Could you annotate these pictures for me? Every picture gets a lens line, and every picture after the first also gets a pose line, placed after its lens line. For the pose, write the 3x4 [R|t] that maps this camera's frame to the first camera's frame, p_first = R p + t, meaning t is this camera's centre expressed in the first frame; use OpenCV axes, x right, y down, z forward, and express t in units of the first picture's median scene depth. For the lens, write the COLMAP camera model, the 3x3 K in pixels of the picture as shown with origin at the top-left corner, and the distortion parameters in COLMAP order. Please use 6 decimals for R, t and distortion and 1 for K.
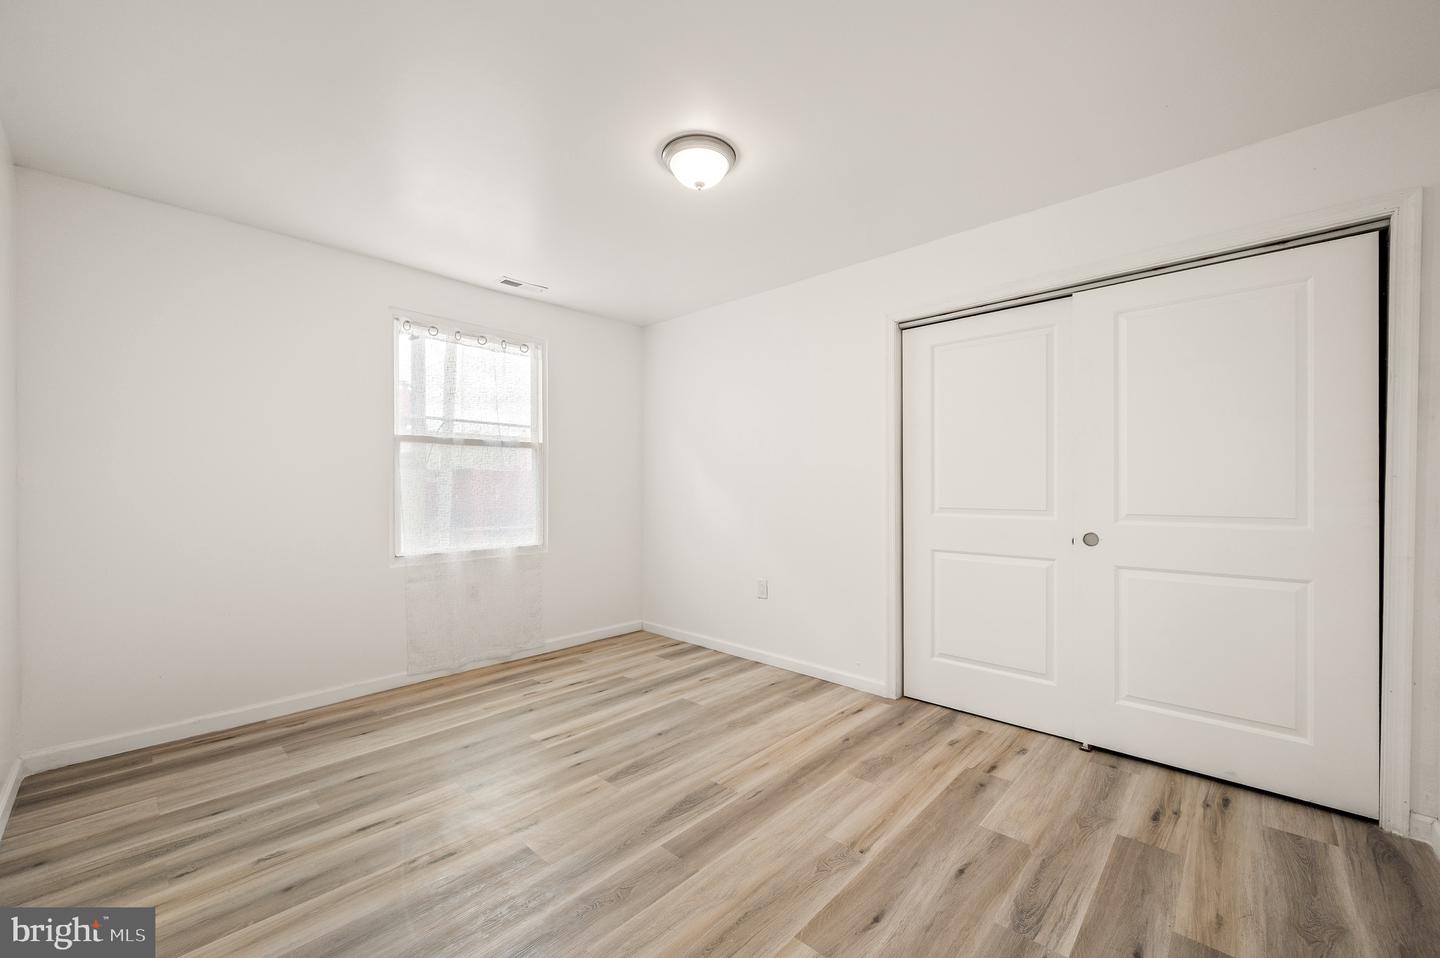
lens RADIAL K [[570.5, 0, 724.8], [0, 570.5, 494.2], [0, 0, 1]] dist [-0.000098, -0.000689]
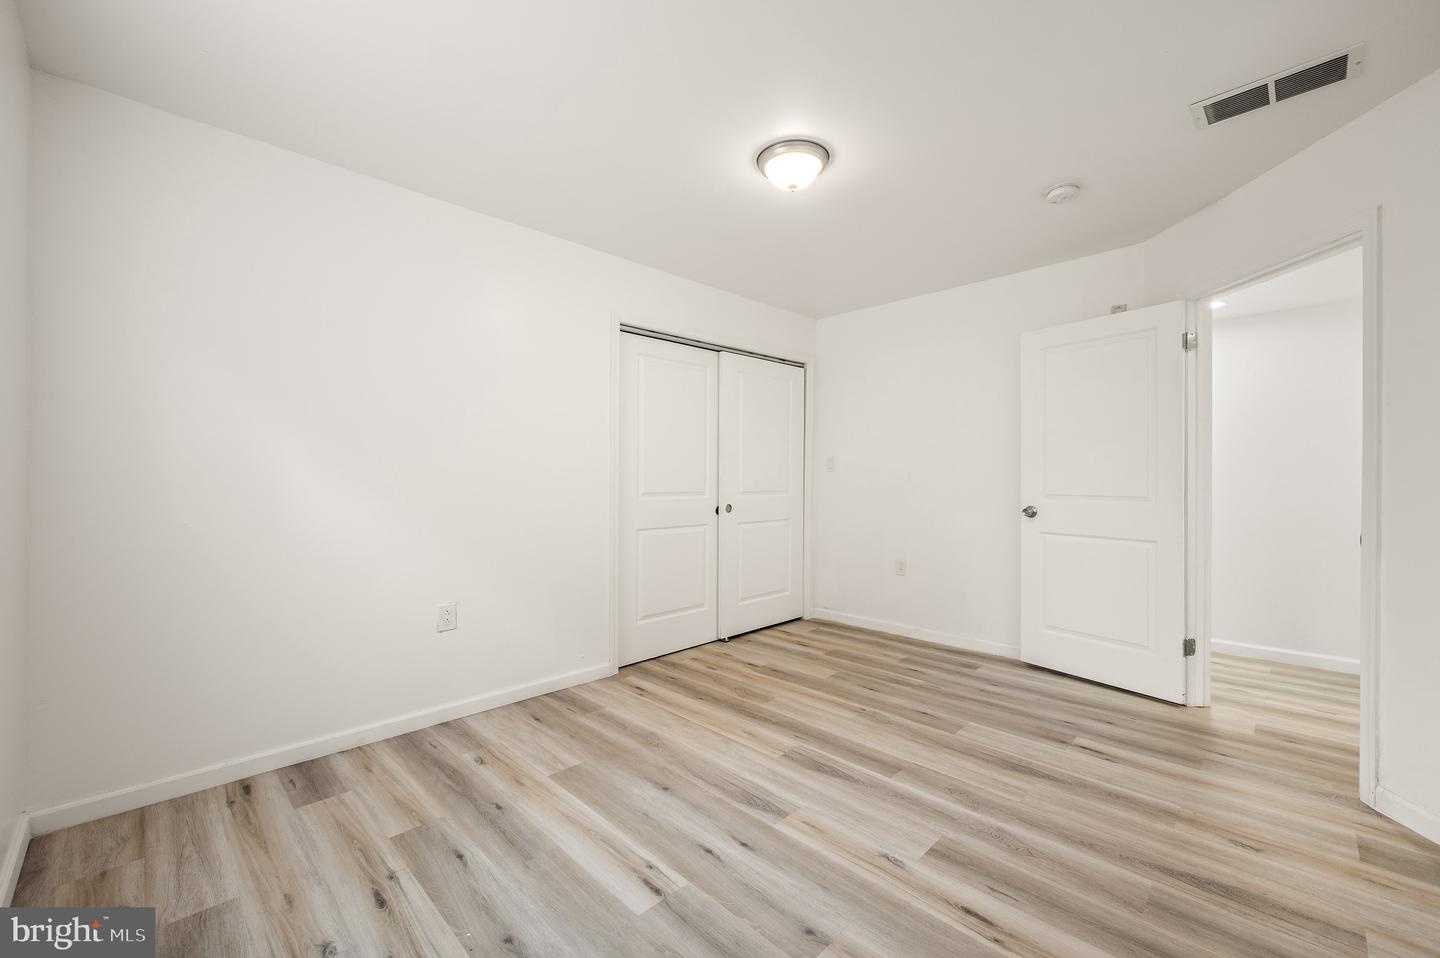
lens RADIAL K [[570.5, 0, 724.4], [0, 570.5, 468.9], [0, 0, 1]] dist [-0.000098, -0.000689]
pose [[0.045046, 0.016175, 0.998854, -0.834793], [0.013731, 0.999764, -0.016809, -0.002025], [-0.998891, 0.014473, 0.044813, 0.816978]]
